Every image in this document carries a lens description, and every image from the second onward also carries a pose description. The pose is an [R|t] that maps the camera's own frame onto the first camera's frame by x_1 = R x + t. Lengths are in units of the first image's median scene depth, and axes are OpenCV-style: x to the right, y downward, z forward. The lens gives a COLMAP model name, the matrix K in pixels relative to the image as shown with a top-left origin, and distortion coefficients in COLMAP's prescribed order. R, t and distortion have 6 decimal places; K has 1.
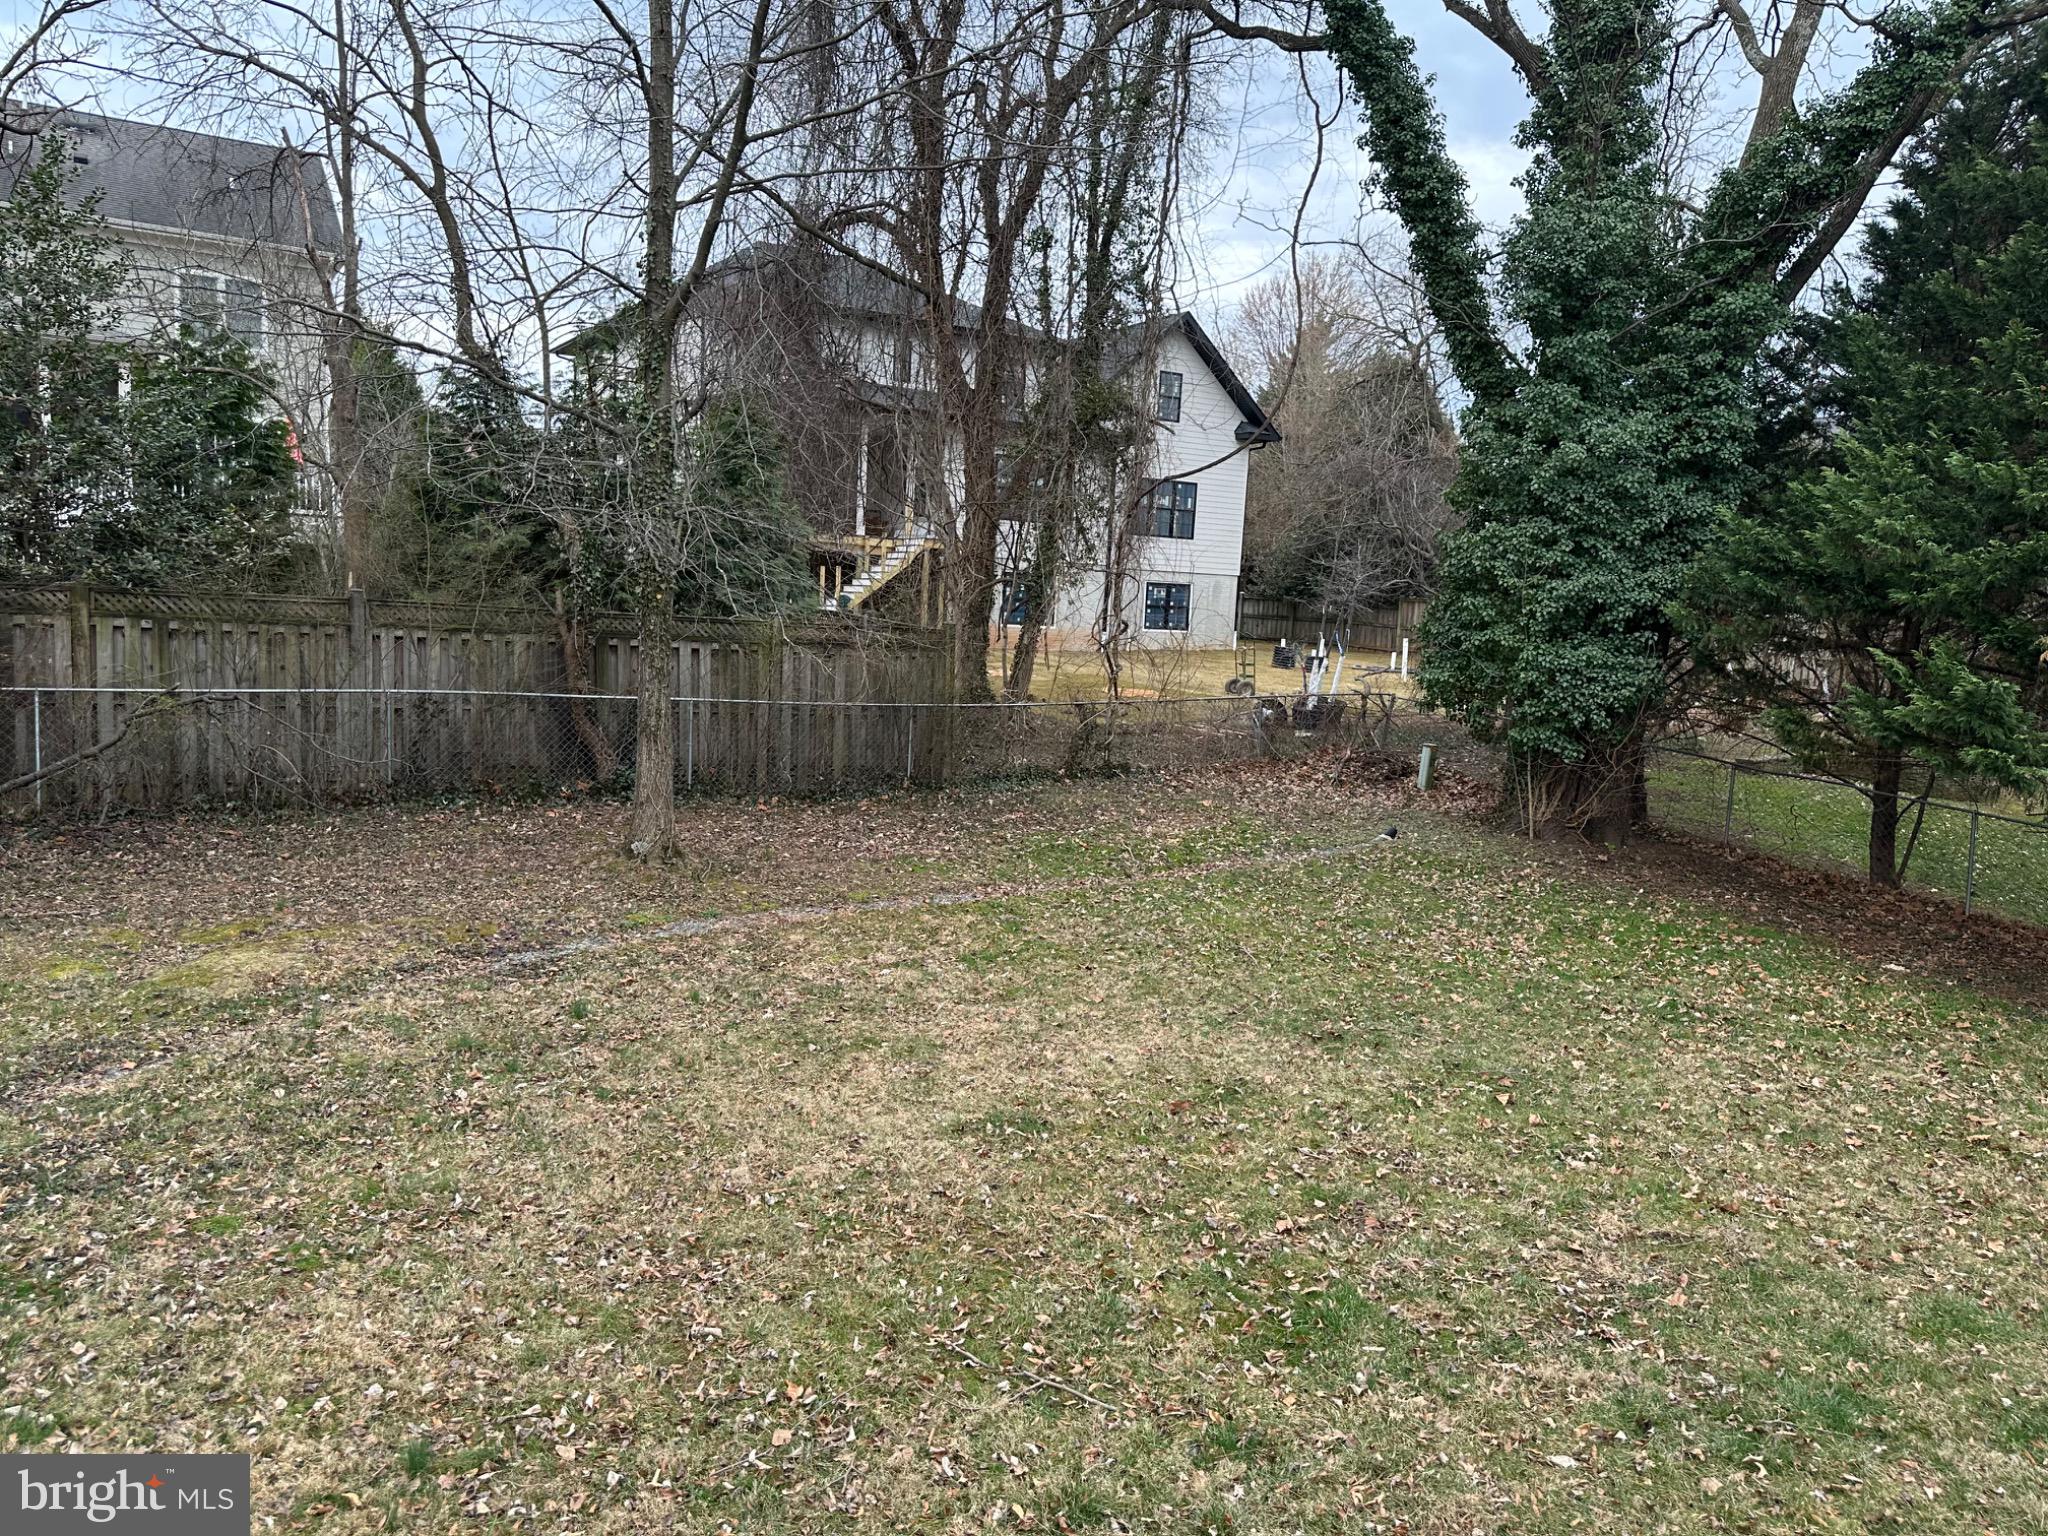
lens RADIAL K [[1438.5, 0, 1024.0], [0, 1438.5, 768.0], [0, 0, 1]] dist [0.006823, 0.007232]
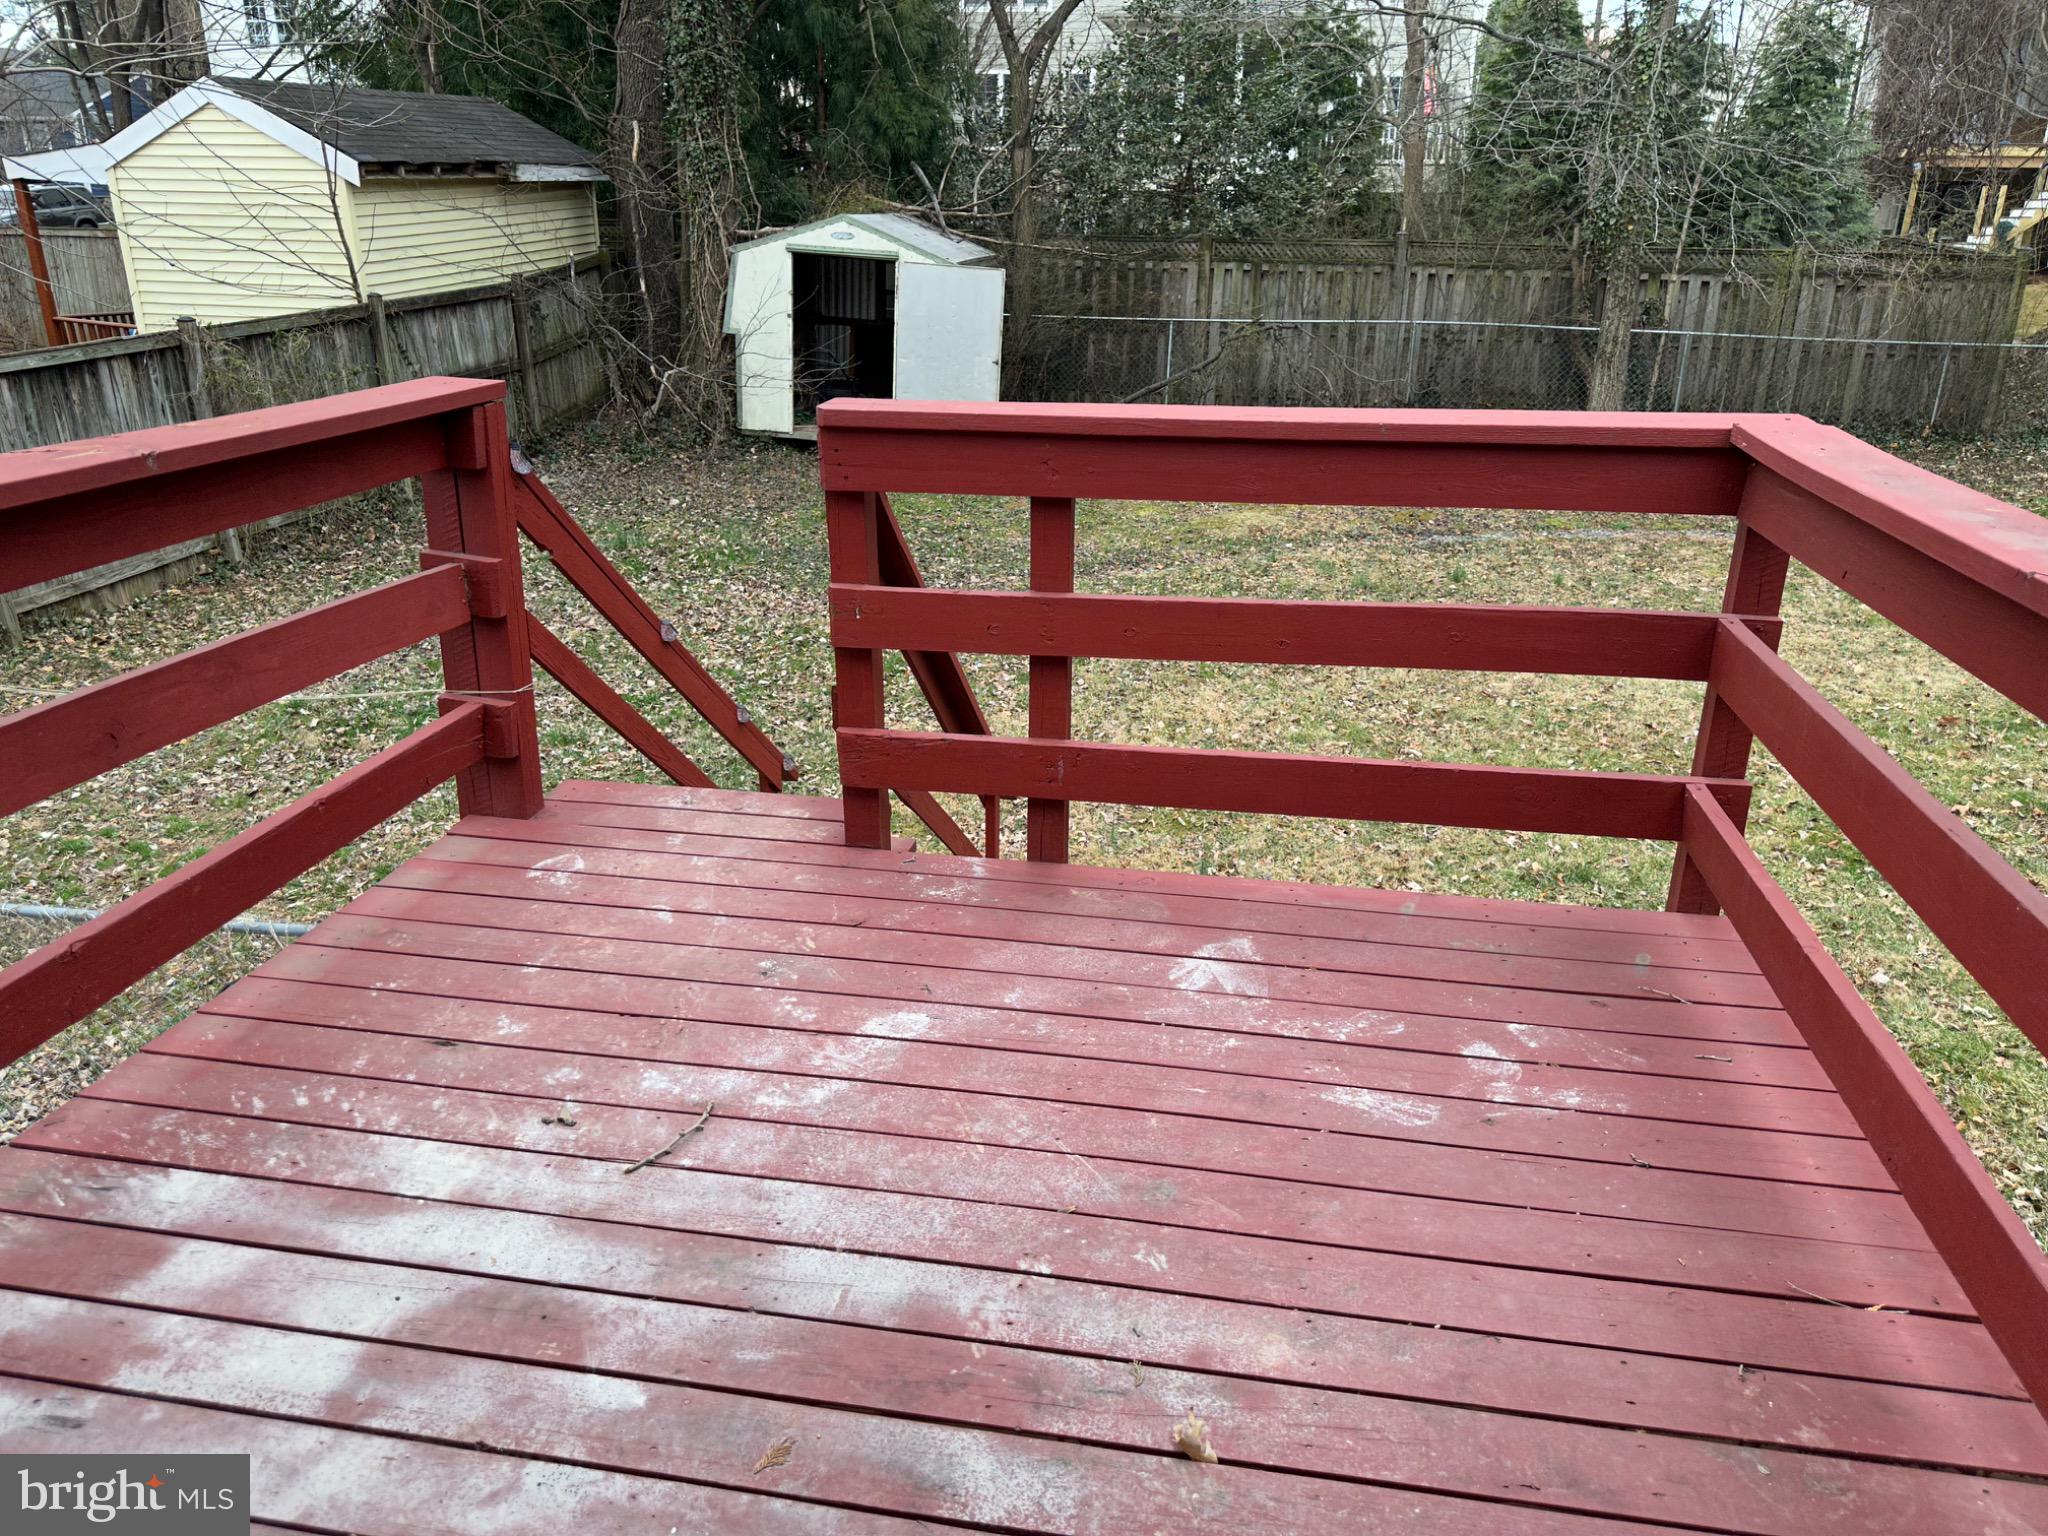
lens RADIAL K [[1438.7, 0, 1024.0], [0, 1438.7, 768.0], [0, 0, 1]] dist [-0.008390, -0.007140]
pose [[0.736681, 0.202319, -0.645266, 0.156316], [-0.045761, 0.966923, 0.250929, 0.019057], [0.674691, -0.155327, 0.721572, -0.118782]]
